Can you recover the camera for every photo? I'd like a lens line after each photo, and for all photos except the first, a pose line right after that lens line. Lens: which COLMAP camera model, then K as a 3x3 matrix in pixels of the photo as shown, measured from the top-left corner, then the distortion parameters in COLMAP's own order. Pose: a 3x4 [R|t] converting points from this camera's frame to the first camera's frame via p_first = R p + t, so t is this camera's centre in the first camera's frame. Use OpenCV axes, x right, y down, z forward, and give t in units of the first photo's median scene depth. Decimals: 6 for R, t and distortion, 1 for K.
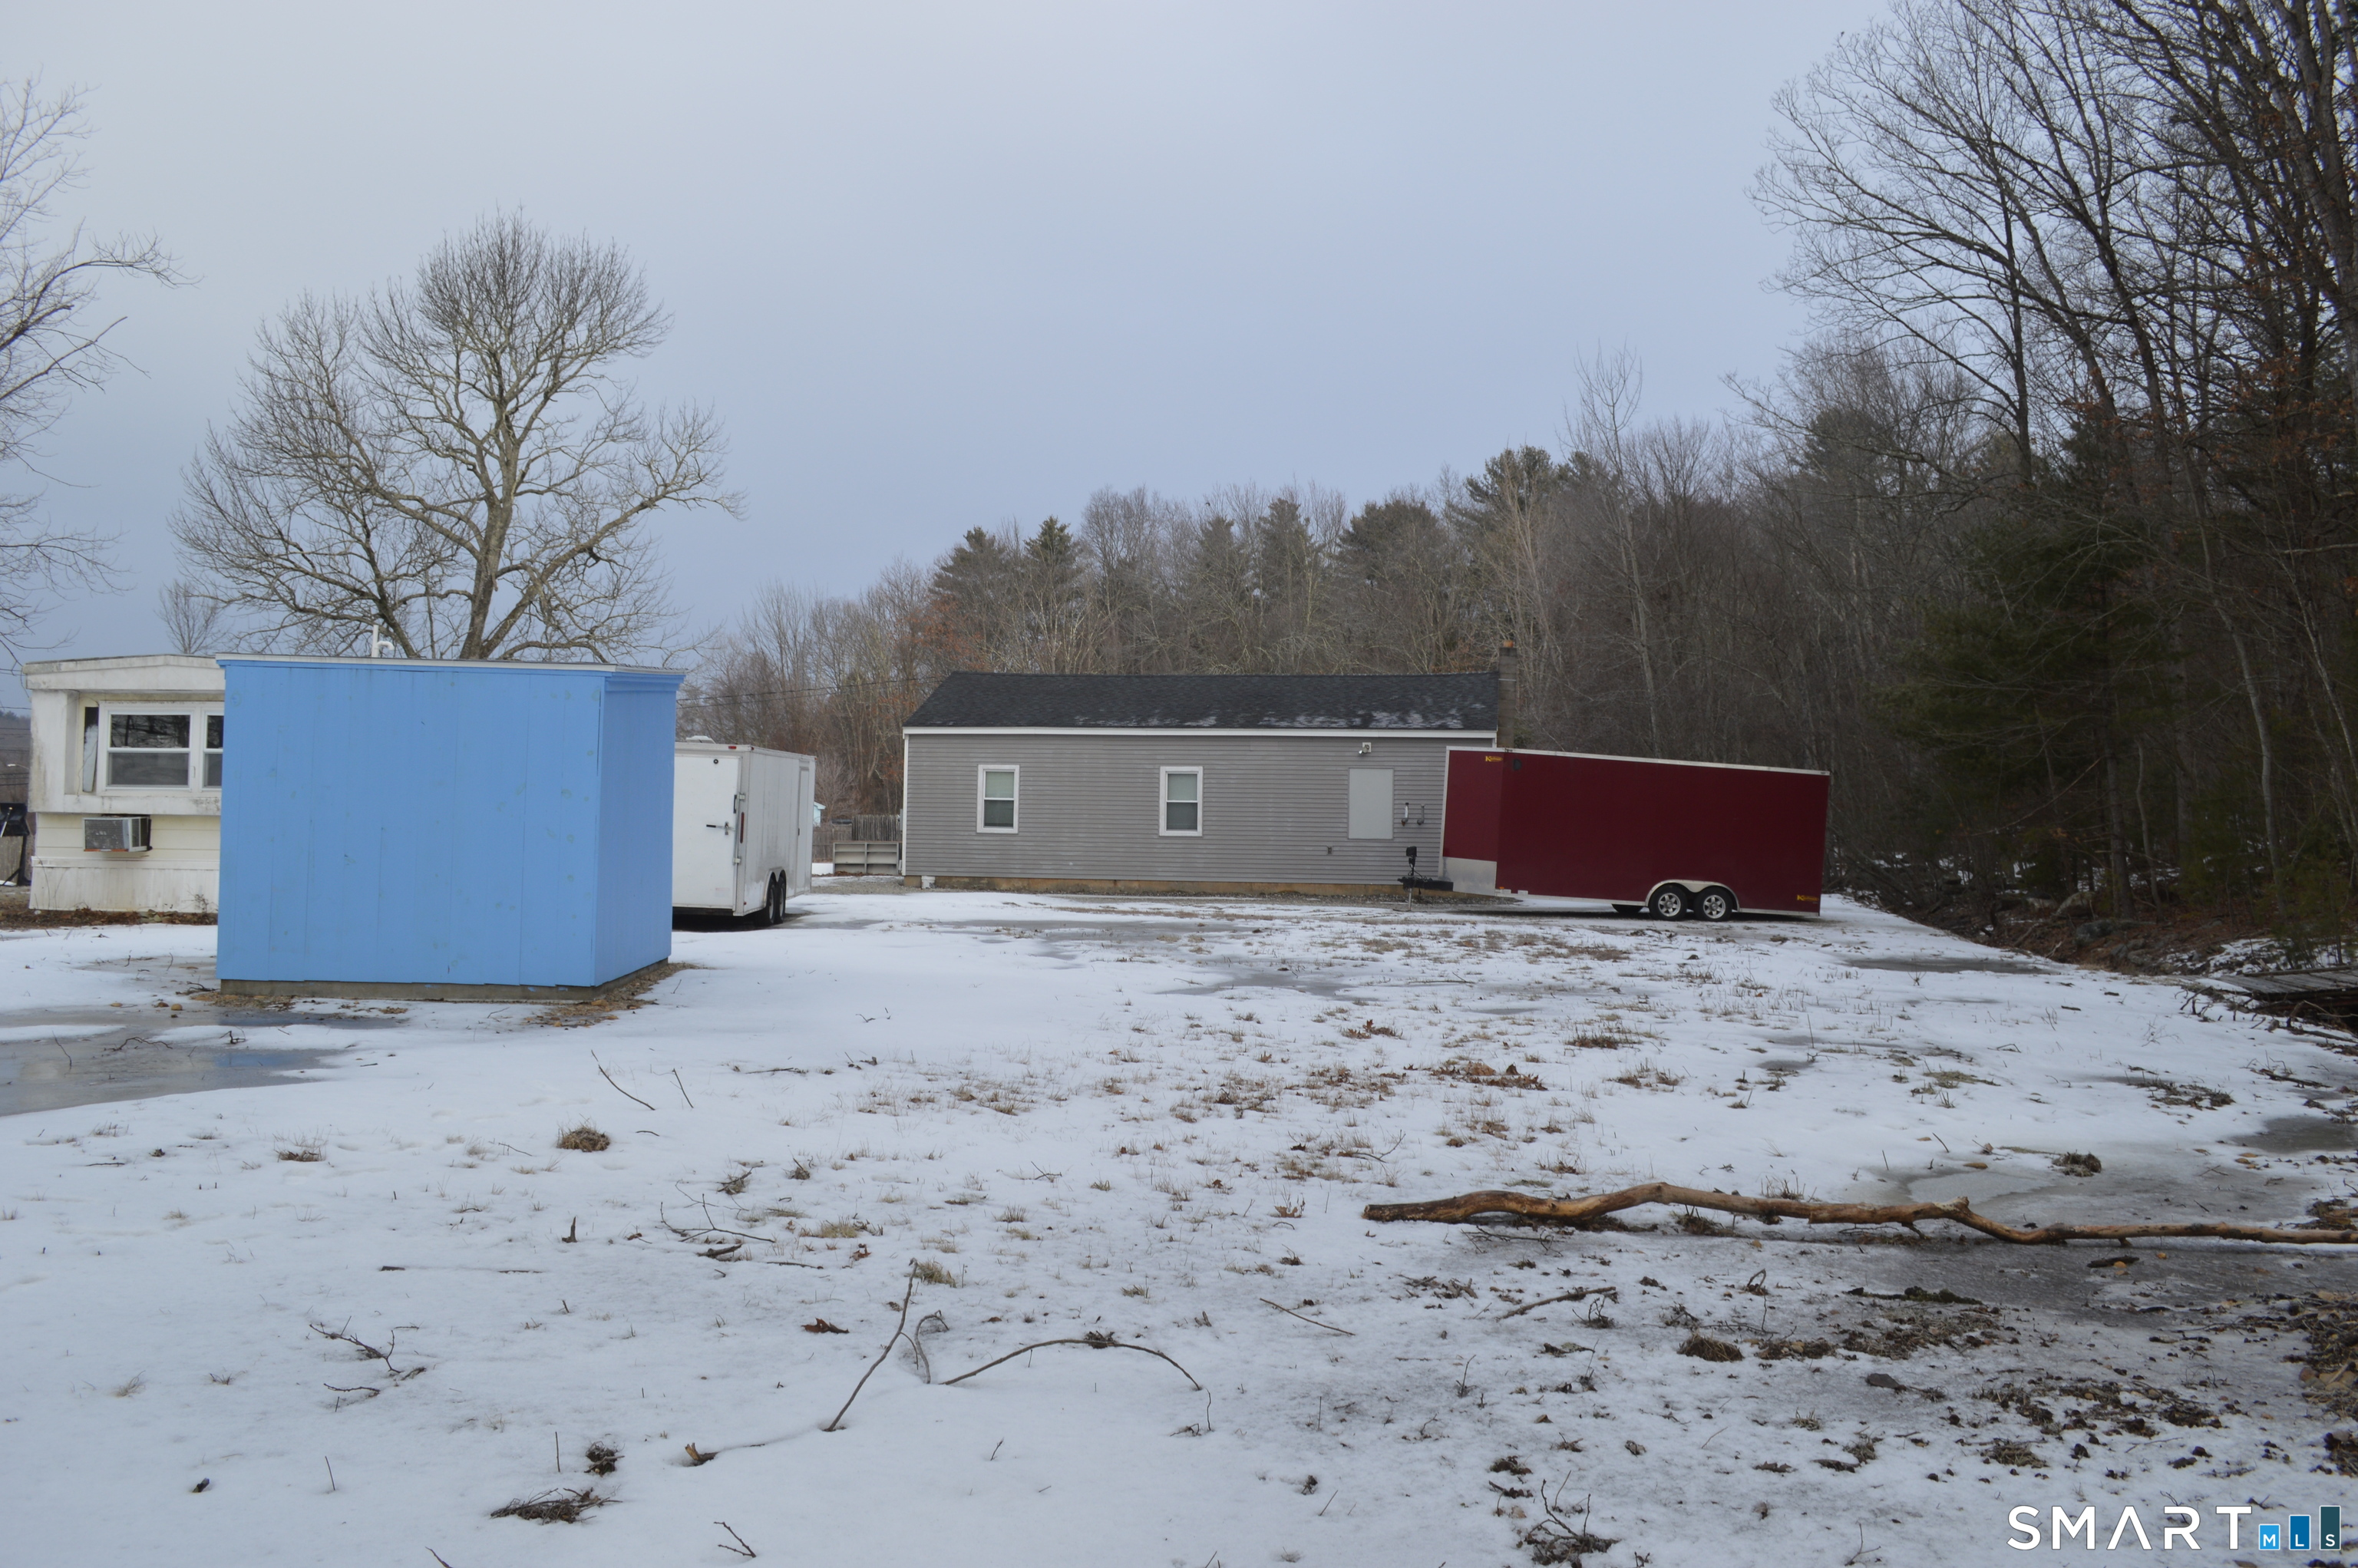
lens RADIAL K [[1888.7, 0, 1179.0], [0, 1888.7, 784.0], [0, 0, 1]] dist [-0.077485, 0.009303]
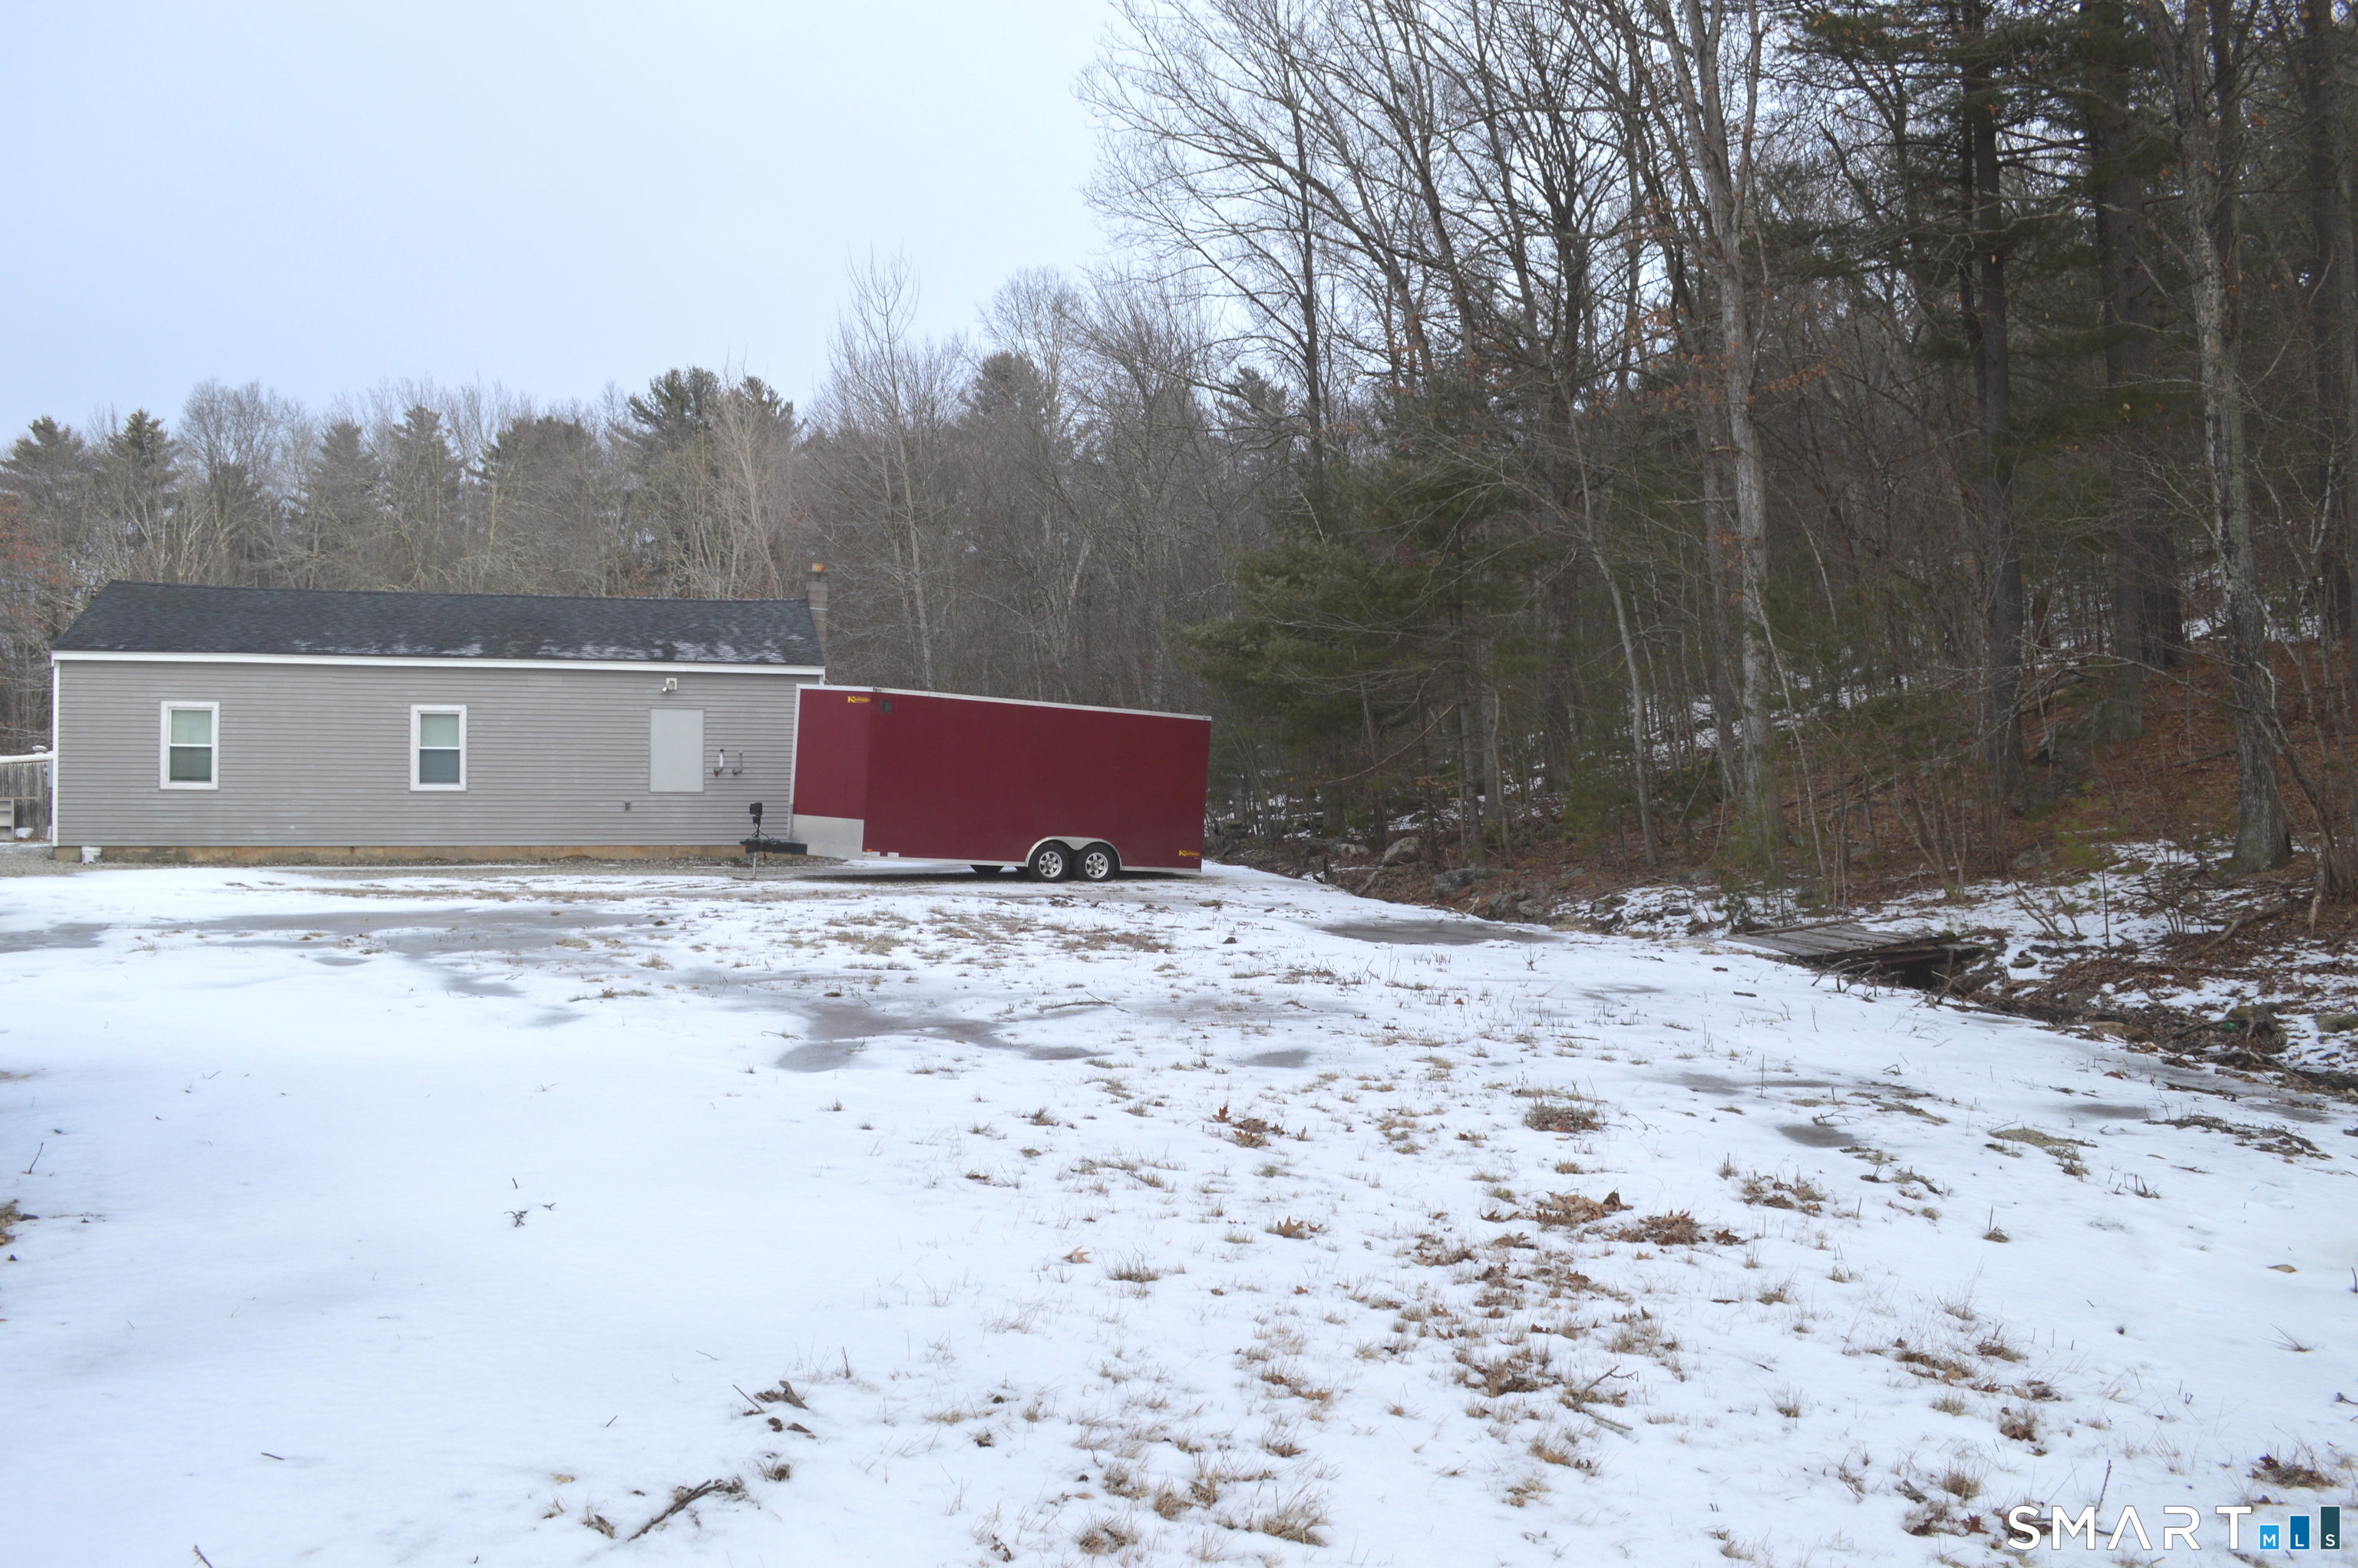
lens RADIAL K [[1888.7, 0, 1179.0], [0, 1888.7, 784.0], [0, 0, 1]] dist [-0.077485, 0.009303]
pose [[0.896867, -0.010058, 0.442185, -0.067329], [-0.004908, 0.999454, 0.032688, -0.003069], [-0.442273, -0.031487, 0.896328, 0.140035]]
